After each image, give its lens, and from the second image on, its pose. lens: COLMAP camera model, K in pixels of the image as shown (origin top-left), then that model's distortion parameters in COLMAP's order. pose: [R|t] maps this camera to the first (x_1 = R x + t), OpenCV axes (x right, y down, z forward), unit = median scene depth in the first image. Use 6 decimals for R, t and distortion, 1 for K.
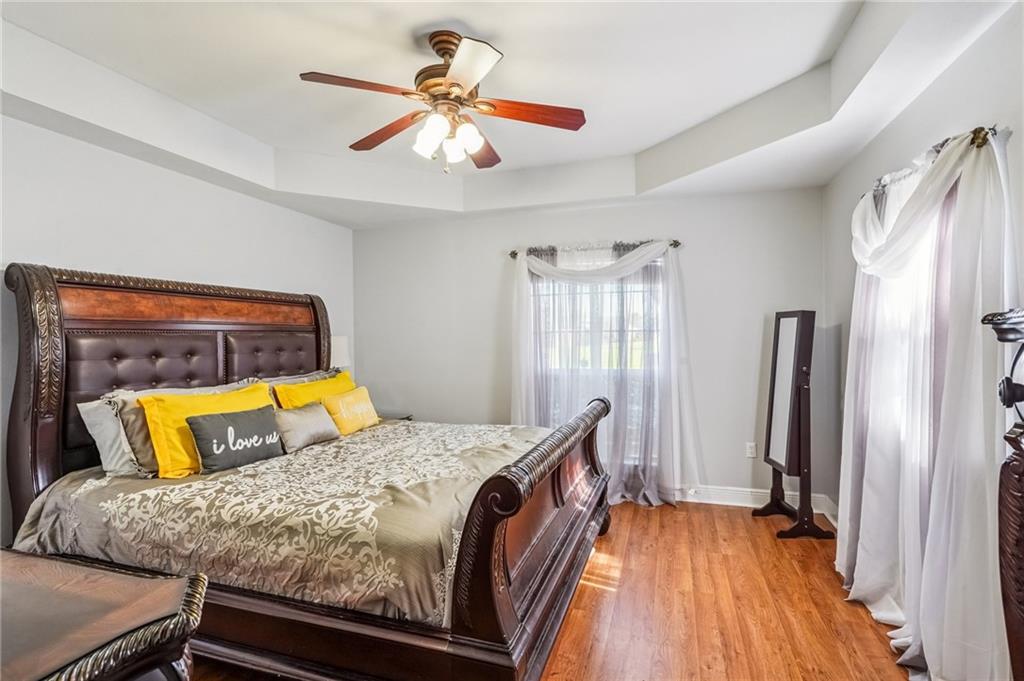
lens RADIAL K [[504.8, 0, 511.7], [0, 504.8, 335.5], [0, 0, 1]] dist [0.000101, 0.000411]
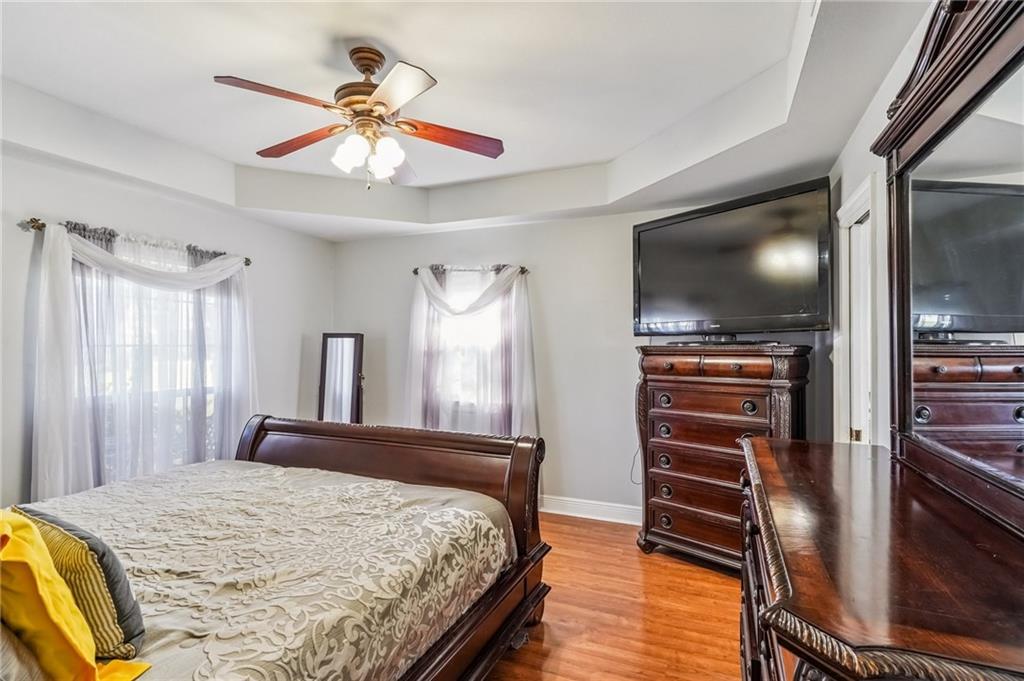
lens RADIAL K [[504.8, 0, 513.2], [0, 504.8, 350.5], [0, 0, 1]] dist [0.000101, 0.000411]
pose [[0.073024, 0.006810, 0.997307, -1.236992], [-0.000677, 0.999977, -0.006779, 0.008037], [-0.997330, -0.000180, 0.073027, 0.736362]]
